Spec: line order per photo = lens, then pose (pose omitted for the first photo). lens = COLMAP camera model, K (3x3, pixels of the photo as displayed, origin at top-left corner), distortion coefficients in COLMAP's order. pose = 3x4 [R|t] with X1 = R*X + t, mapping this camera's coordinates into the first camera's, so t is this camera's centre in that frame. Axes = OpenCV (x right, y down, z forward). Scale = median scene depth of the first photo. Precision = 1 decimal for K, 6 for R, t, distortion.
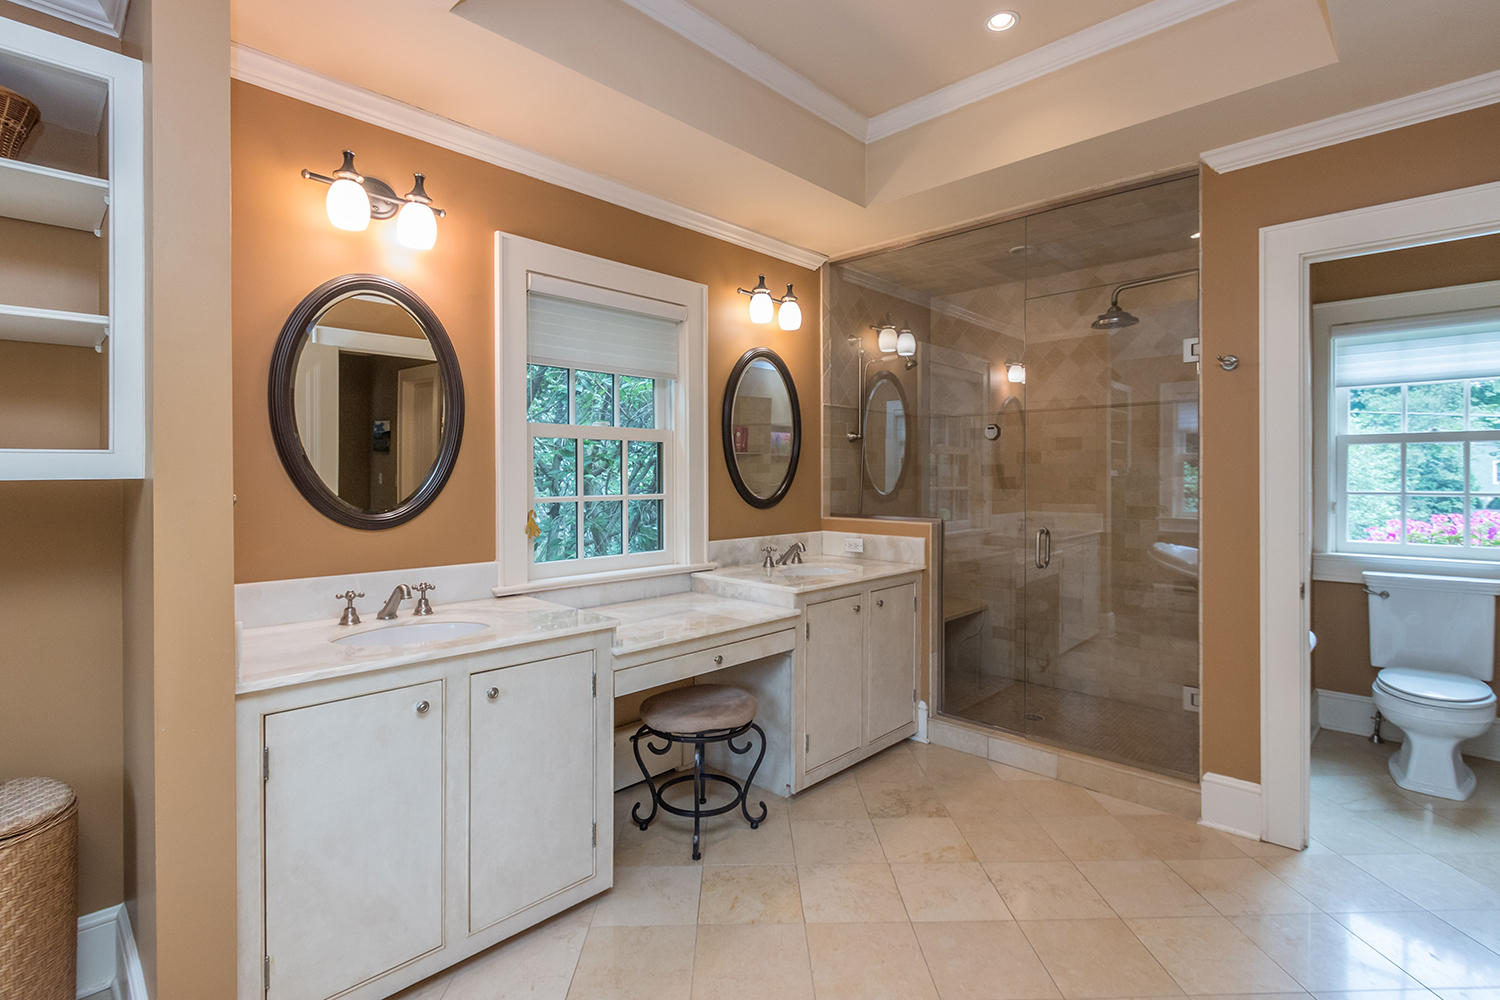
lens RADIAL K [[715.7, 0, 754.1], [0, 715.7, 474.2], [0, 0, 1]] dist [-0.001527, -0.000170]
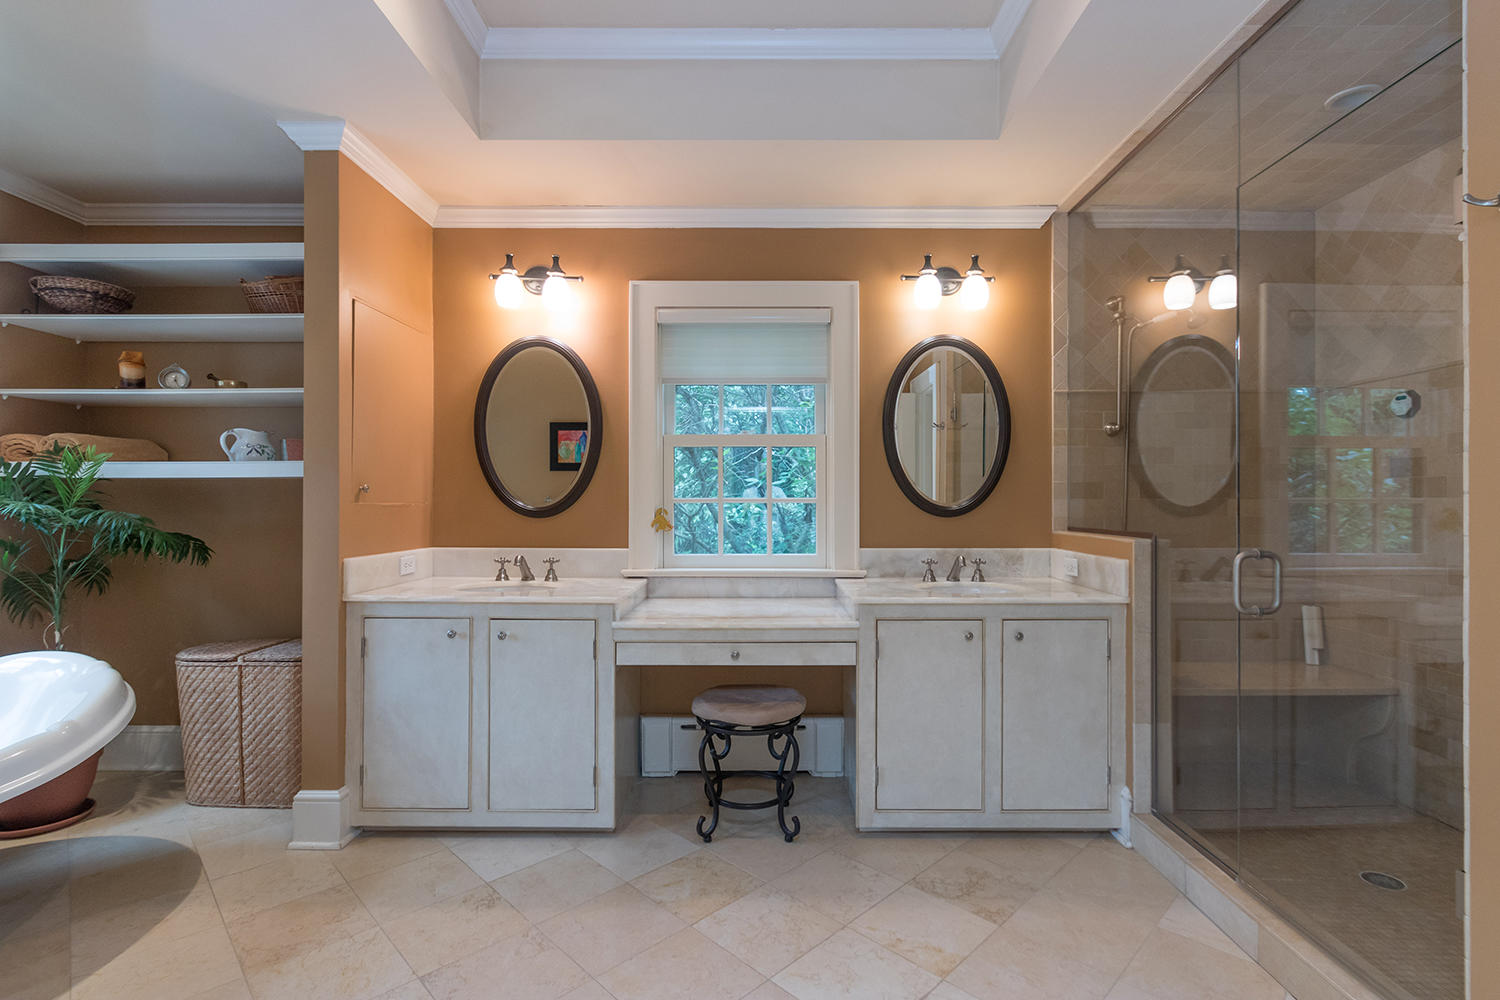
lens RADIAL K [[701.6, 0, 757.7], [0, 701.6, 497.0], [0, 0, 1]] dist [-0.003073, -0.000553]
pose [[0.683045, -0.005141, -0.730358, 0.546895], [-0.000577, 0.999971, -0.007579, 0.034312], [0.730376, 0.005598, 0.683022, 0.271438]]
